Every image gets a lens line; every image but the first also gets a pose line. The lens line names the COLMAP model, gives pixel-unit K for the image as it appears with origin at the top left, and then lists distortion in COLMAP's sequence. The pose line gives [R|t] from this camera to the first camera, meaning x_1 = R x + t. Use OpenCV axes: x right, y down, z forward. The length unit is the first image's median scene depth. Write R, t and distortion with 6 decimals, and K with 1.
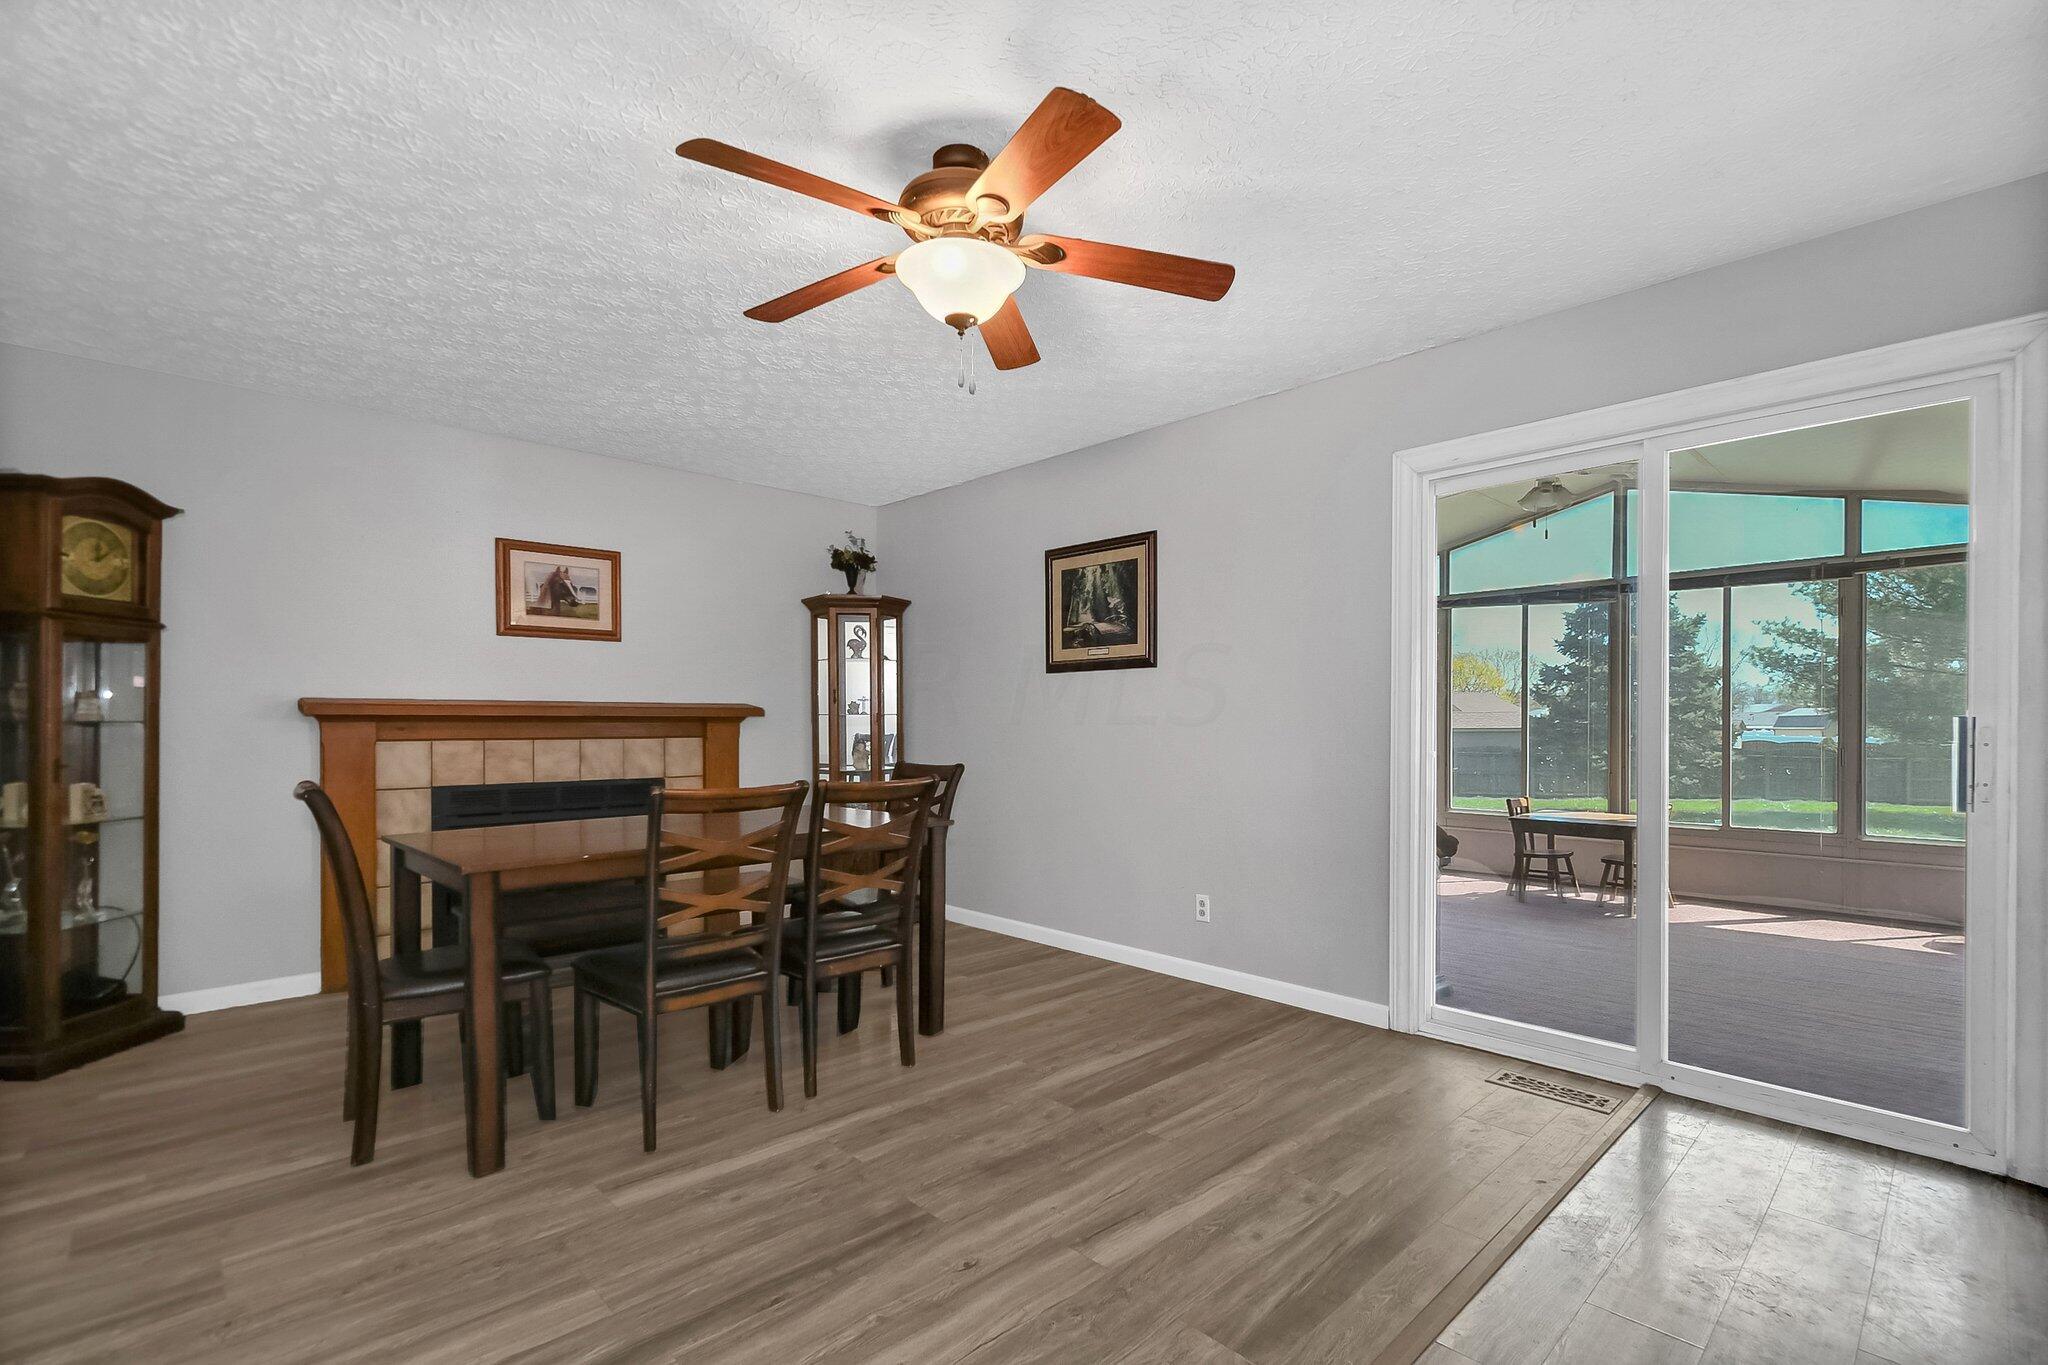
lens RADIAL K [[933.2, 0, 1050.1], [0, 933.2, 732.9], [0, 0, 1]] dist [0.006913, 0.000164]
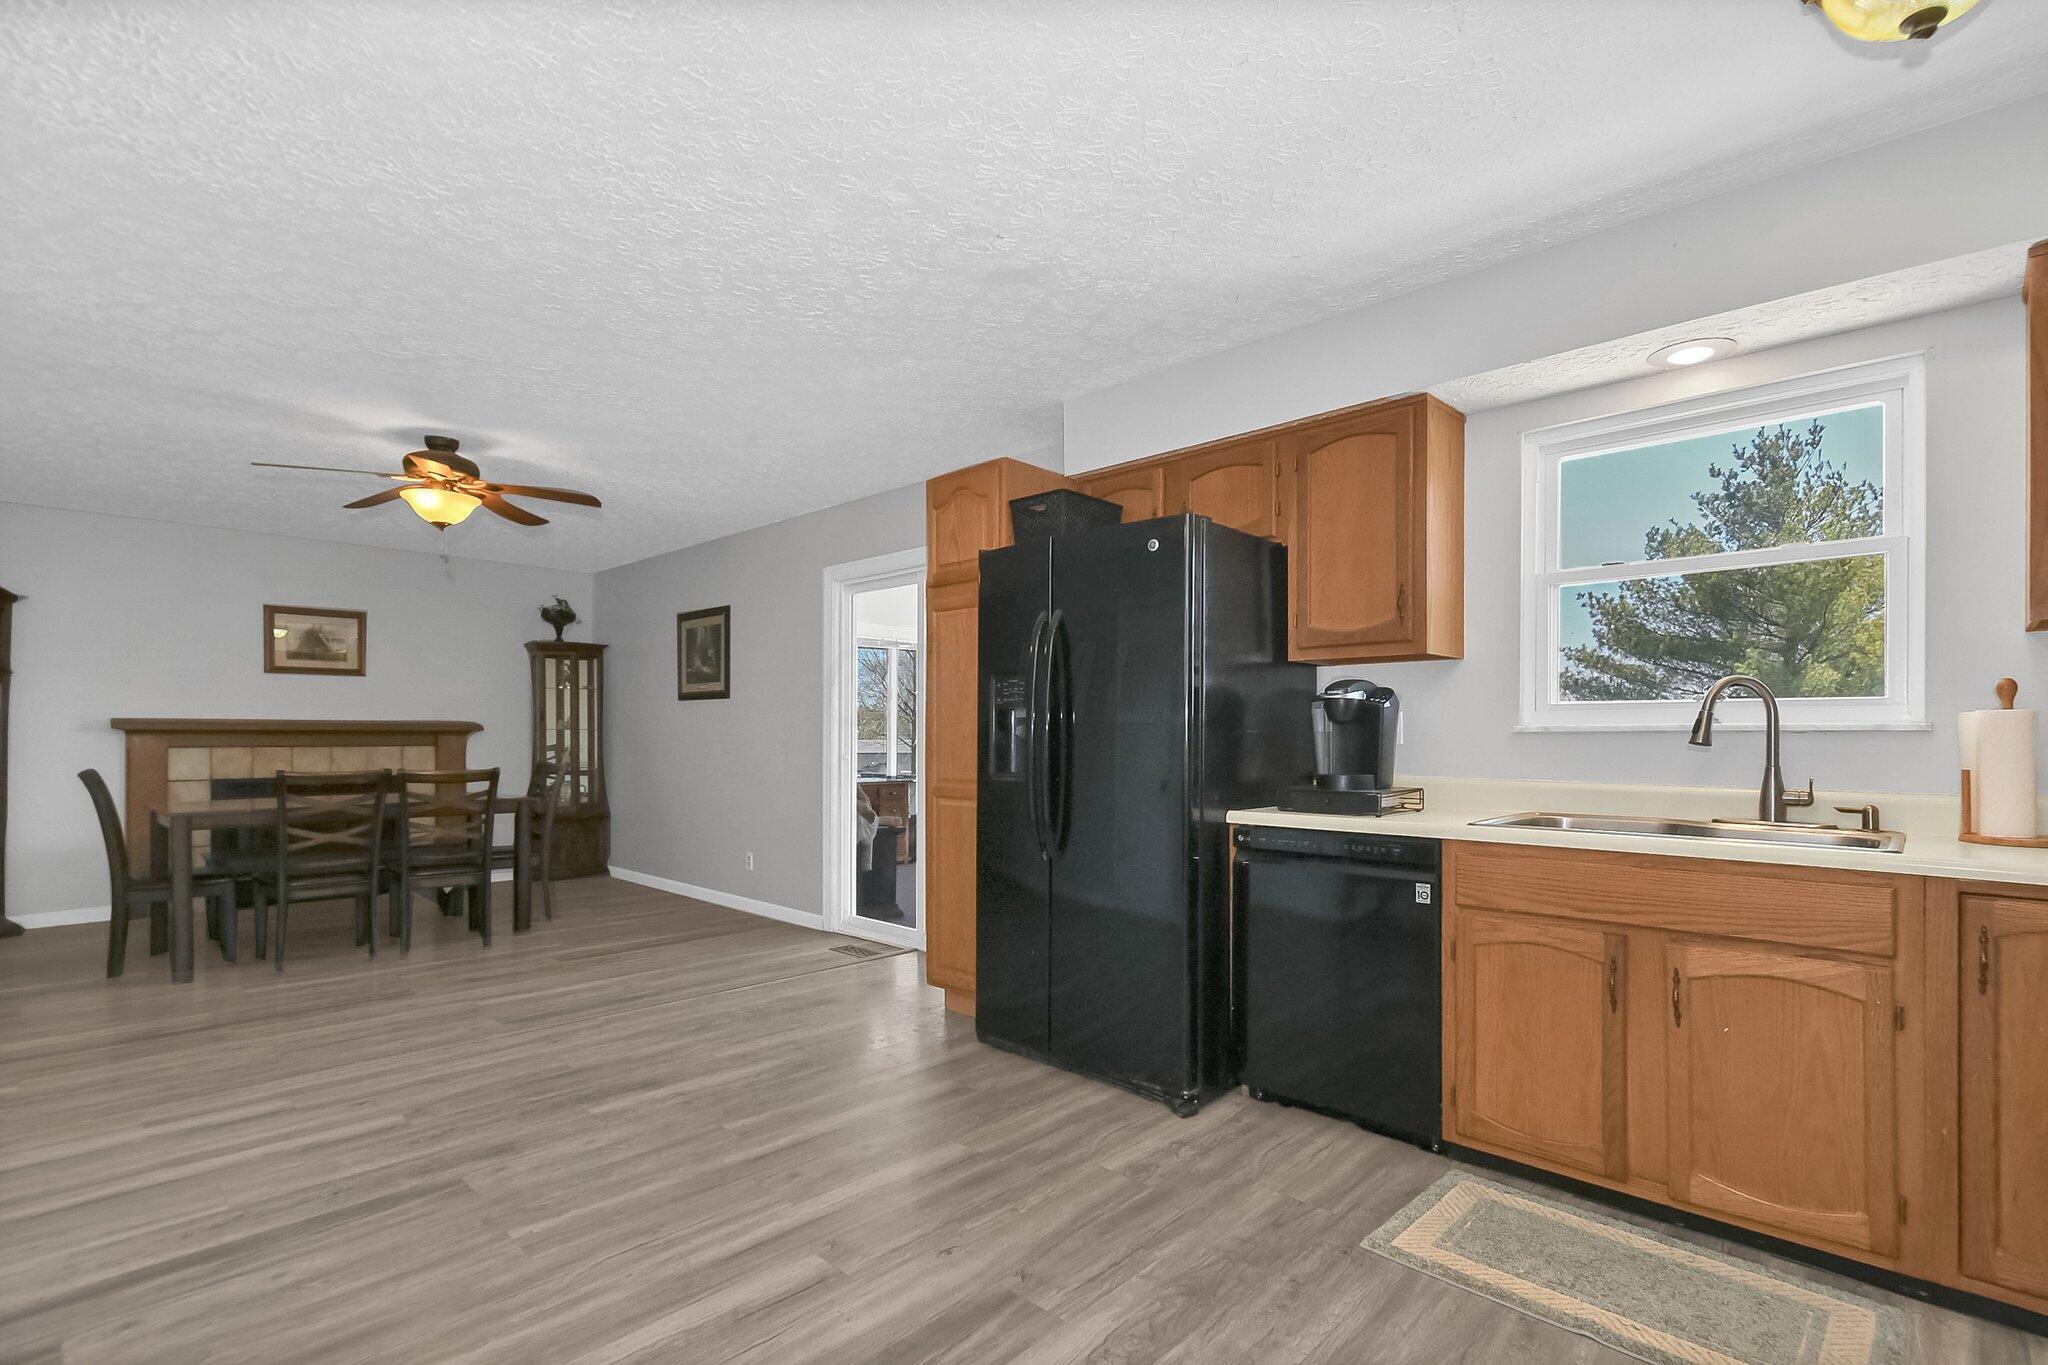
lens RADIAL K [[947.9, 0, 1066.3], [0, 947.9, 736.7], [0, 0, 1]] dist [-0.001161, -0.000909]
pose [[0.998292, 0.002580, 0.058356, 0.558121], [-0.002037, 0.999954, -0.009373, 0.003040], [-0.058378, 0.009238, 0.998252, -0.521668]]
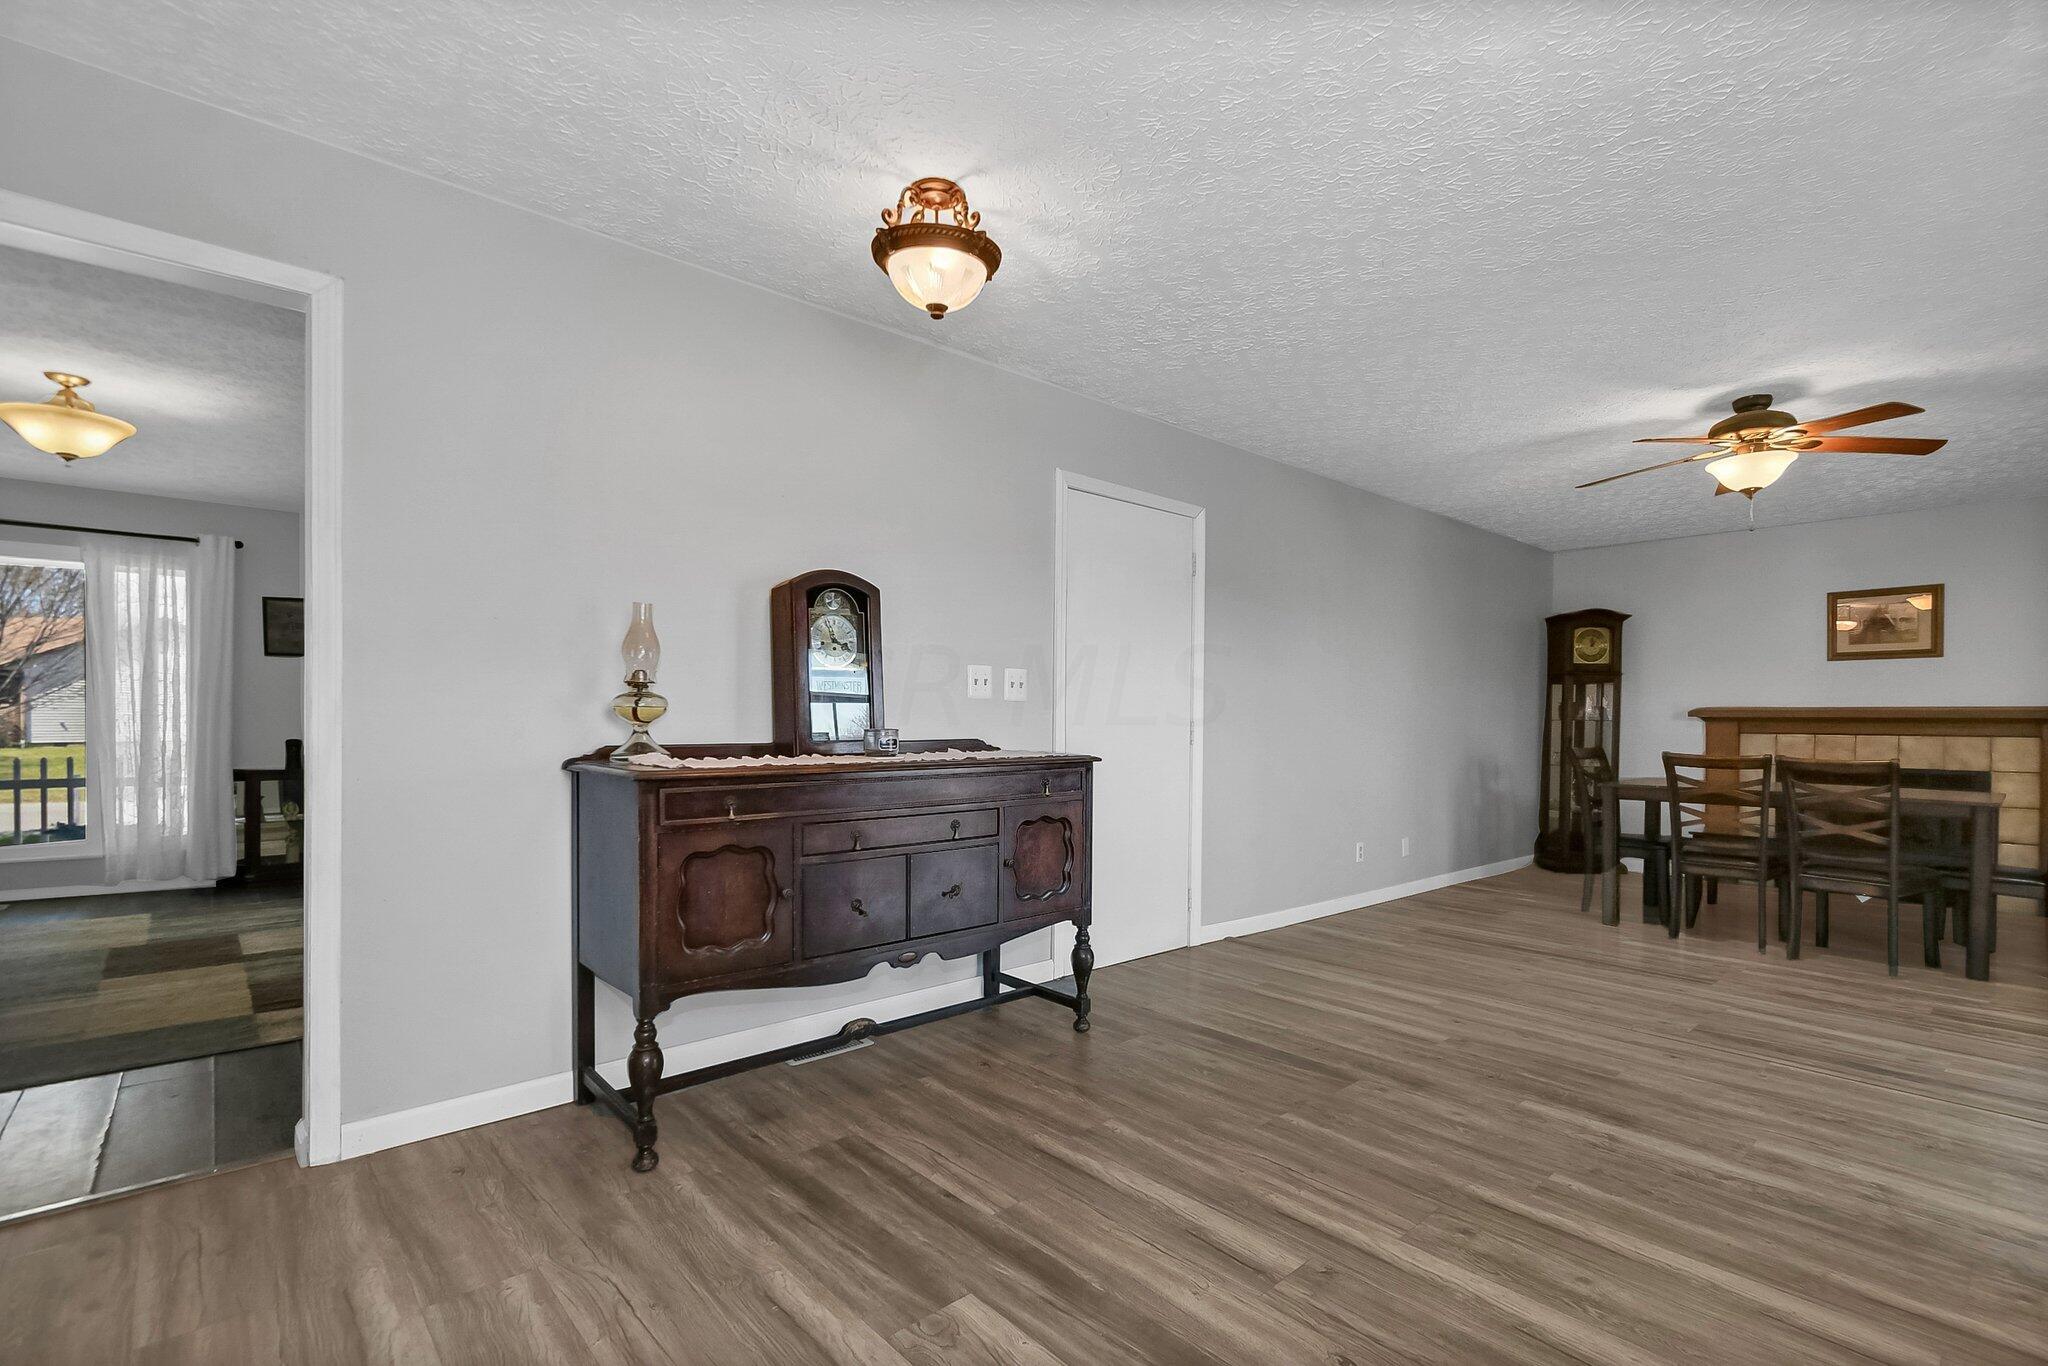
lens RADIAL K [[933.2, 0, 1050.1], [0, 933.2, 733.4], [0, 0, 1]] dist [0.006913, 0.000164]
pose [[-0.037988, 0.014524, -0.999173, 0.910279], [-0.019946, 0.999684, 0.015290, 0.007810], [0.999079, 0.020511, -0.037686, -0.131040]]
